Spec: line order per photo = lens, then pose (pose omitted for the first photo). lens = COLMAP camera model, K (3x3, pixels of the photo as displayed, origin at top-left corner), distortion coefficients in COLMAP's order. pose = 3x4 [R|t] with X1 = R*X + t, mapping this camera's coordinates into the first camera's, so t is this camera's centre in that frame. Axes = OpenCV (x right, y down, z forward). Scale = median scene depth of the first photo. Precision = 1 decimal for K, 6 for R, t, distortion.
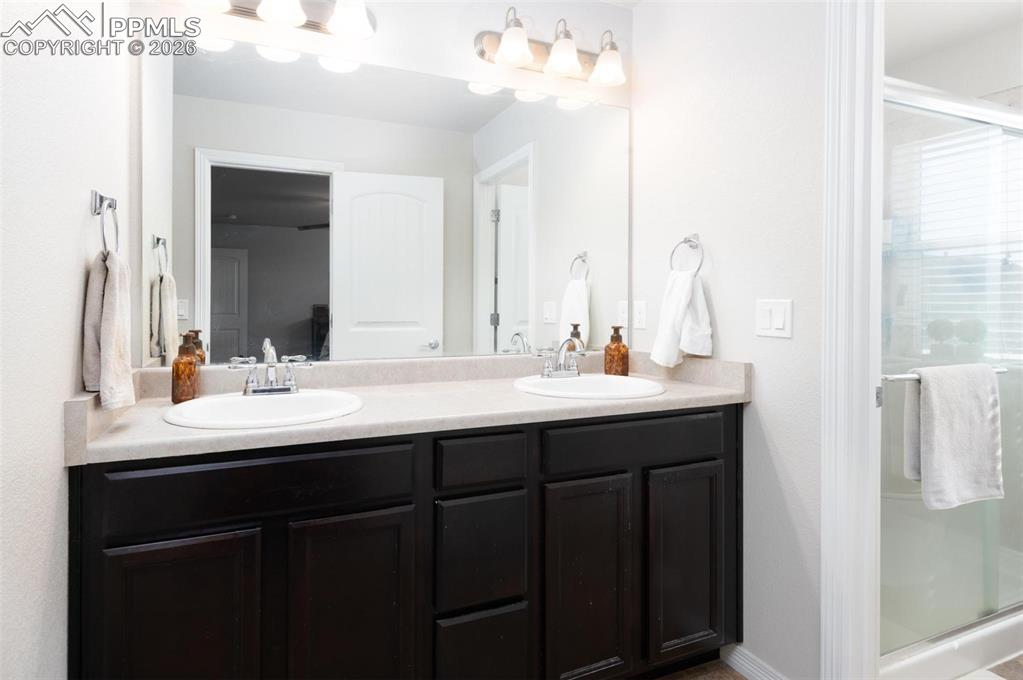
lens RADIAL K [[448.2, 0, 508.3], [0, 448.2, 319.3], [0, 0, 1]] dist [0.023372, -0.000366]
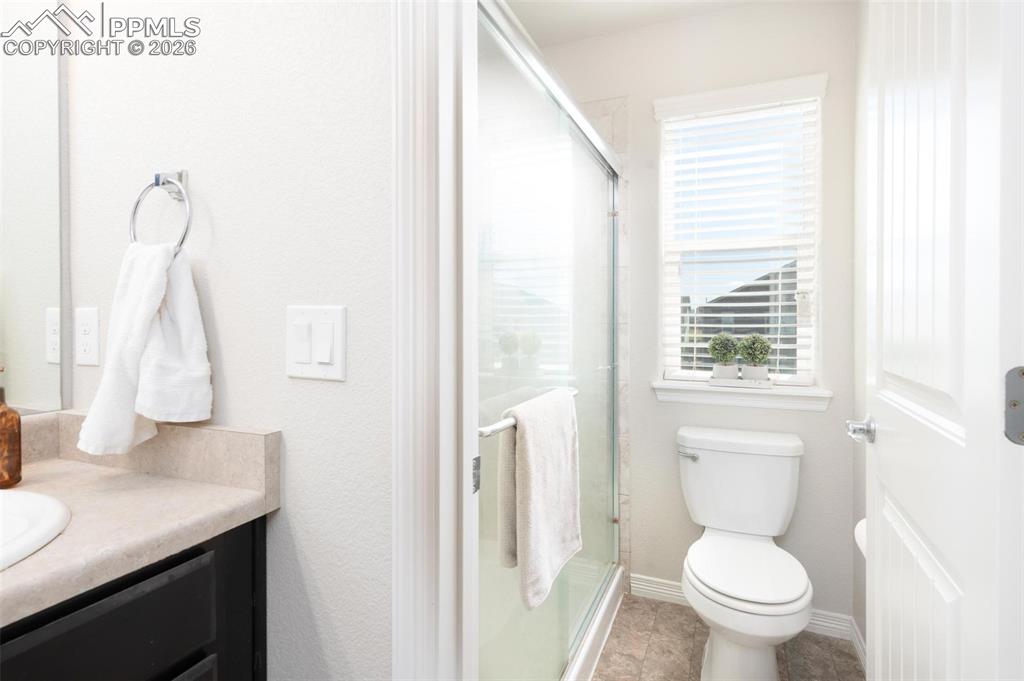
lens RADIAL K [[448.7, 0, 508.8], [0, 448.7, 319.8], [0, 0, 1]] dist [0.023372, -0.000366]
pose [[0.691848, -0.001727, 0.722041, 0.348646], [0.020567, 0.999639, -0.017315, -0.013193], [-0.721750, 0.026829, 0.691634, 0.461155]]
